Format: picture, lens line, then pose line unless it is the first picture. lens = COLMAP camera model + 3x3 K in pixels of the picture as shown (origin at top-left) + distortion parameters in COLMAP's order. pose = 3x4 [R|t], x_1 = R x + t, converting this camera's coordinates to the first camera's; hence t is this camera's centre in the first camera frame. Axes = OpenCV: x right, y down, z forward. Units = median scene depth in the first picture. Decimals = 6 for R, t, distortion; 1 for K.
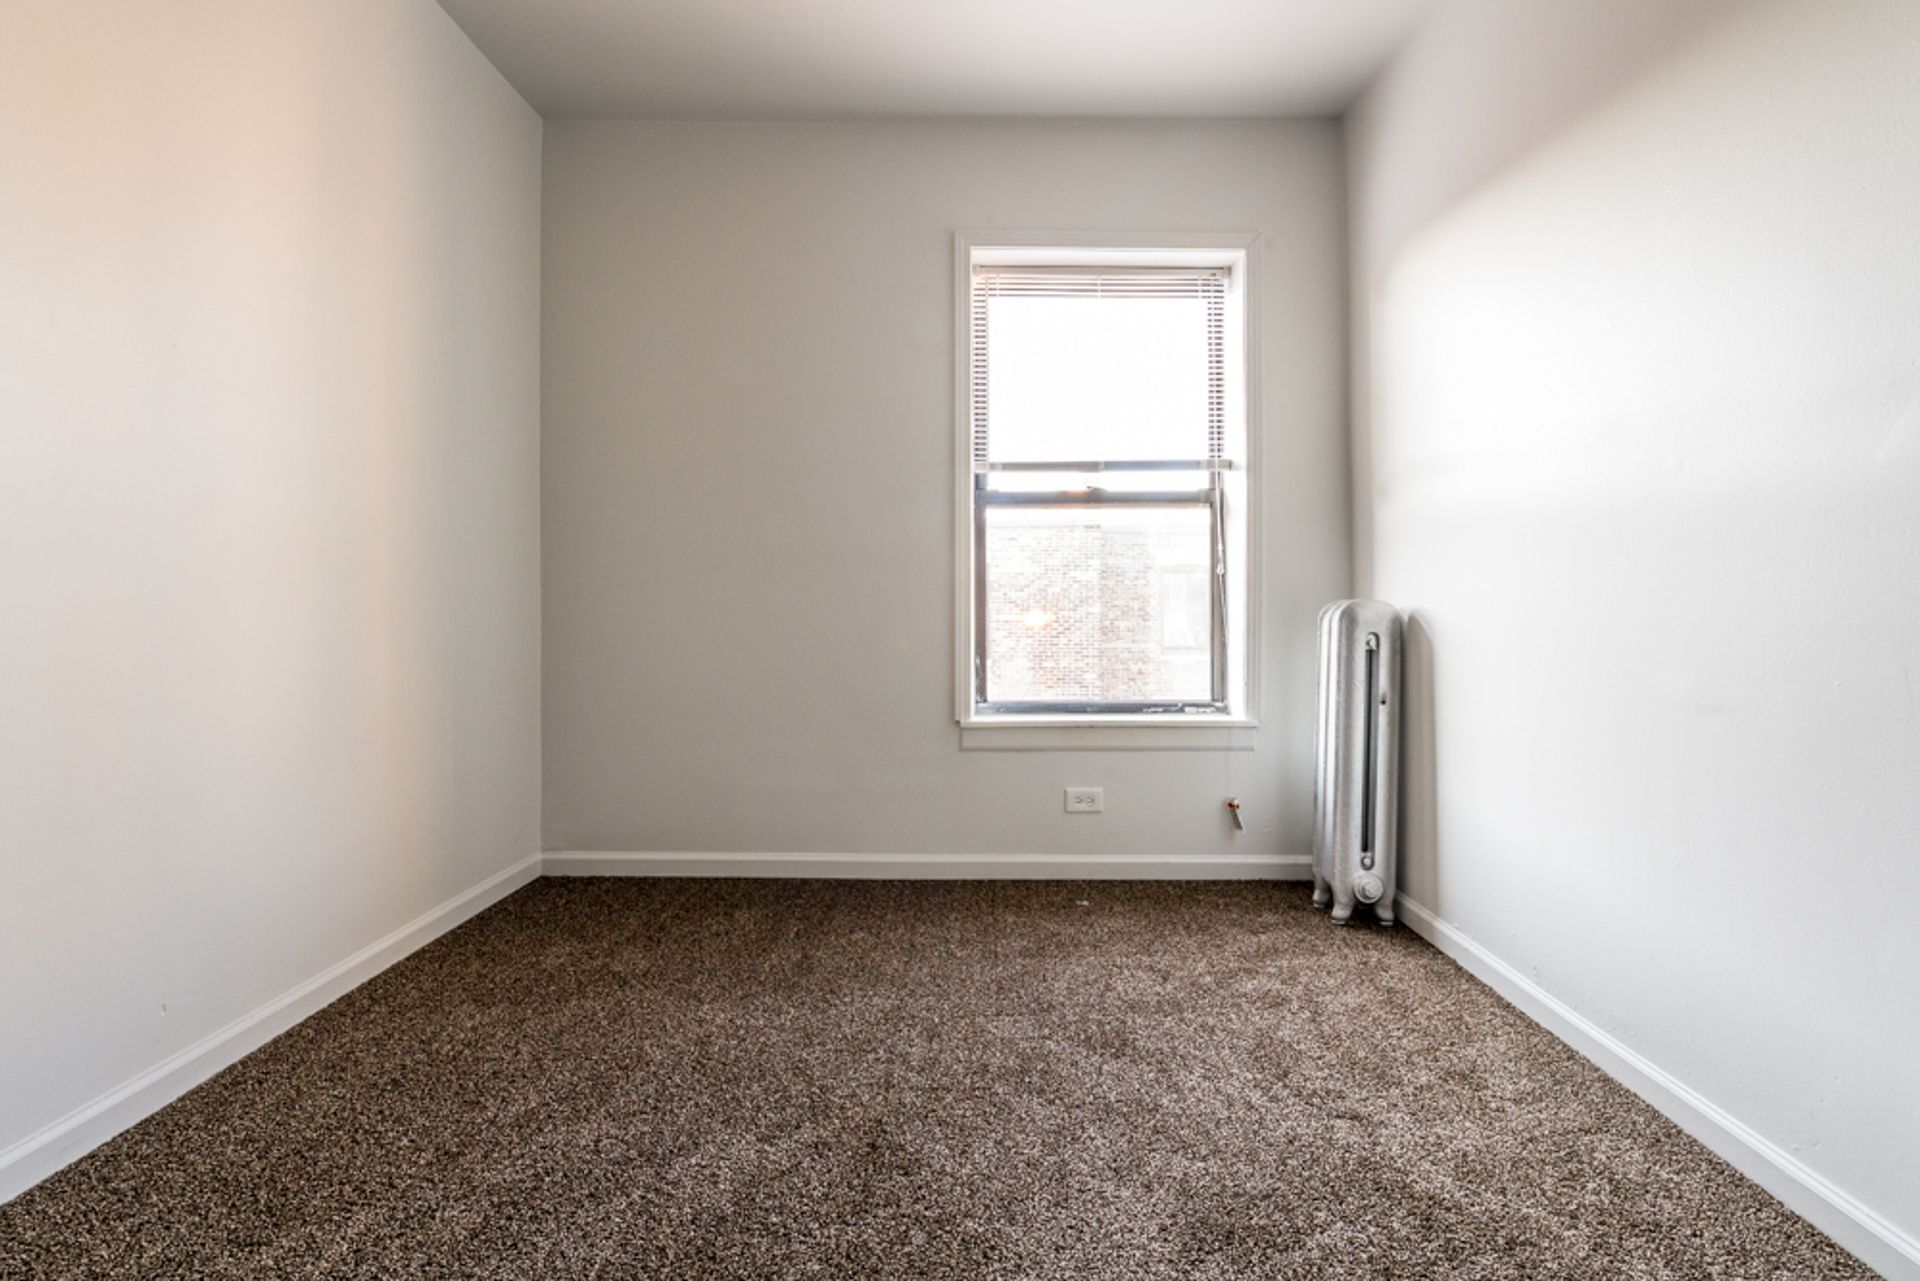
lens RADIAL K [[790.6, 0, 954.1], [0, 790.6, 608.5], [0, 0, 1]] dist [-0.000064, -0.004099]
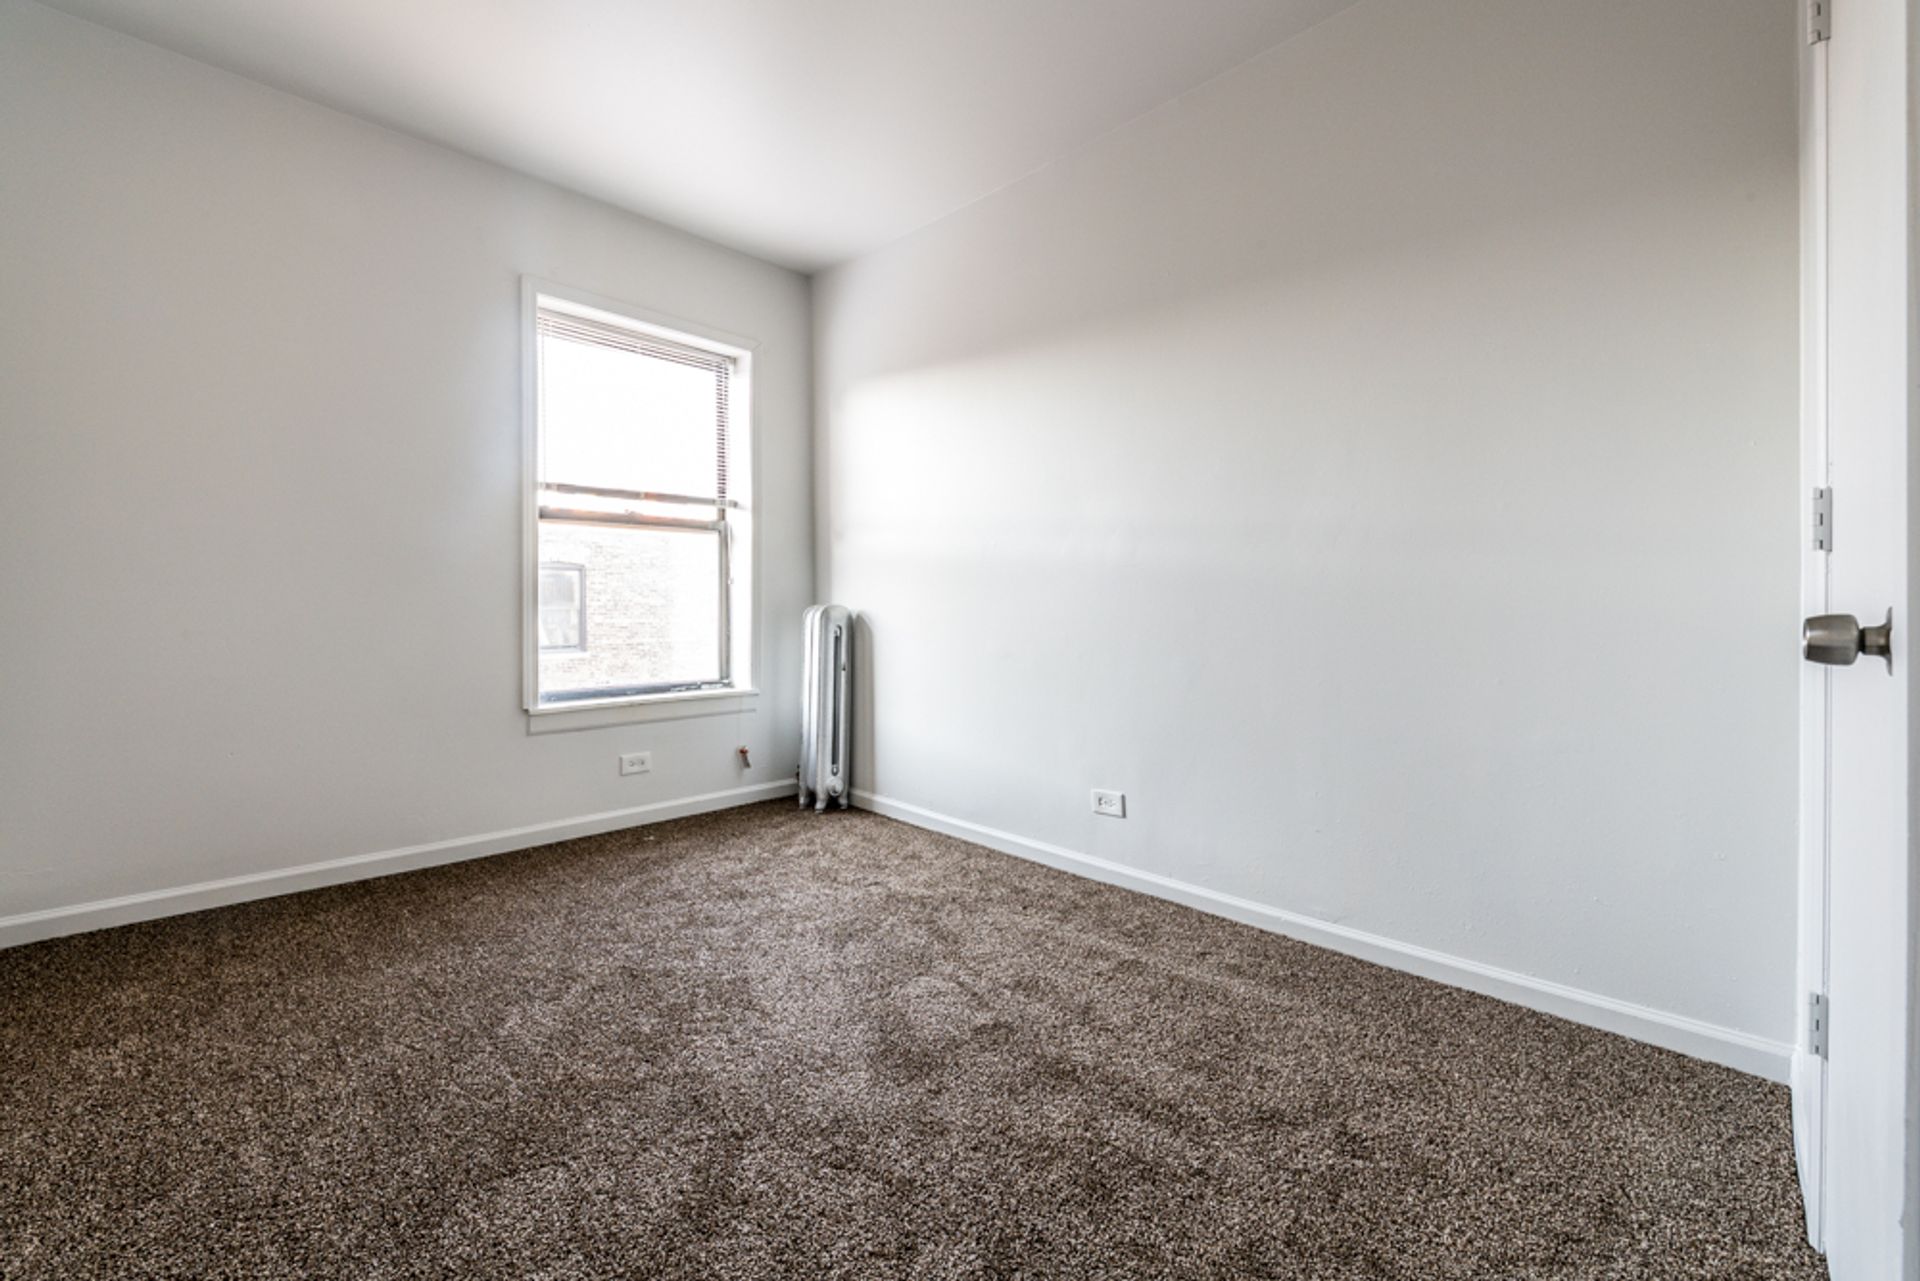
lens RADIAL K [[757.9, 0, 960.0], [0, 757.9, 640.5], [0, 0, 1]] dist [0.007142, -0.007411]
pose [[0.697848, -0.029052, 0.715656, -0.385190], [-0.001036, 0.999135, 0.041571, -0.003138], [-0.716245, -0.029752, 0.697214, -0.233899]]
